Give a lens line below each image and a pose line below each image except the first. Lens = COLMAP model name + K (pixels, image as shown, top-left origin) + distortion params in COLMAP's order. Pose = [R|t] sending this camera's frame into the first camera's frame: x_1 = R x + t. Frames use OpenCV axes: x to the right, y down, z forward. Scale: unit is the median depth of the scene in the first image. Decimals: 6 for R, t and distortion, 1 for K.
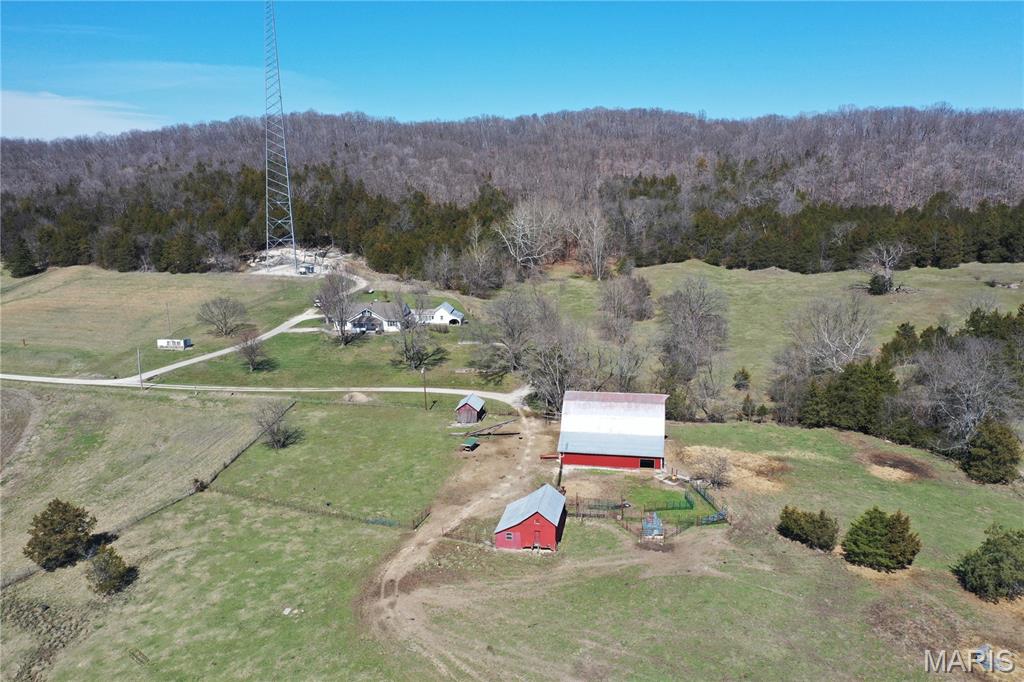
lens RADIAL K [[804.9, 0, 510.6], [0, 804.9, 339.1], [0, 0, 1]] dist [-0.007931, 0.001178]
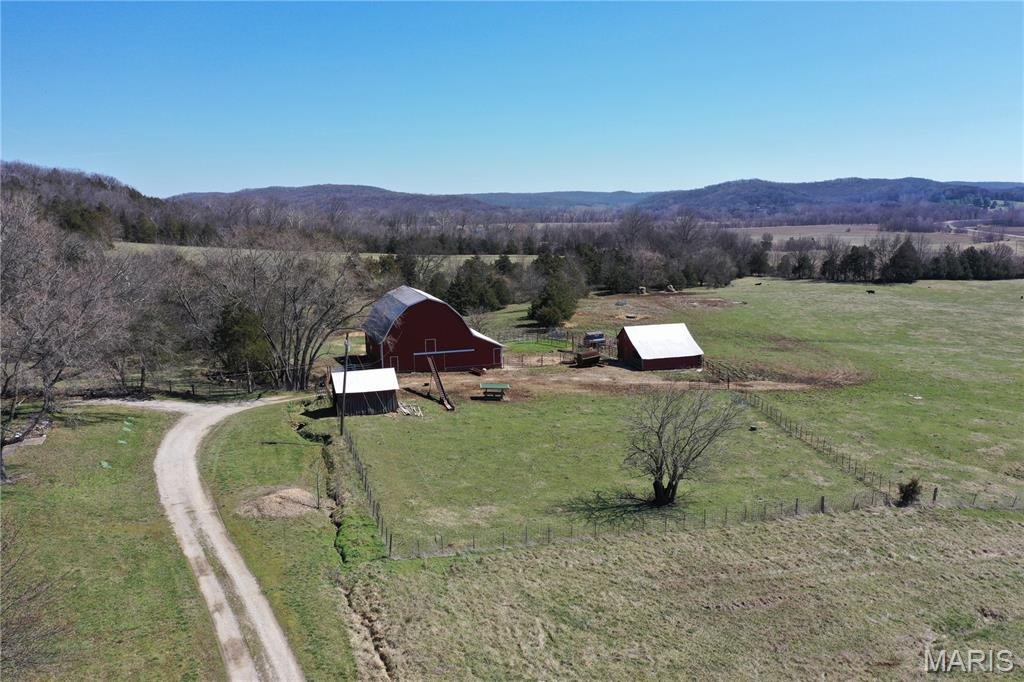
lens RADIAL K [[804.9, 0, 510.6], [0, 804.9, 339.1], [0, 0, 1]] dist [-0.007931, 0.001178]
pose [[-0.480200, -0.124350, 0.868300, -0.341422], [0.192986, 0.950667, 0.242874, -0.035749], [-0.855666, 0.284198, -0.432513, 0.695127]]
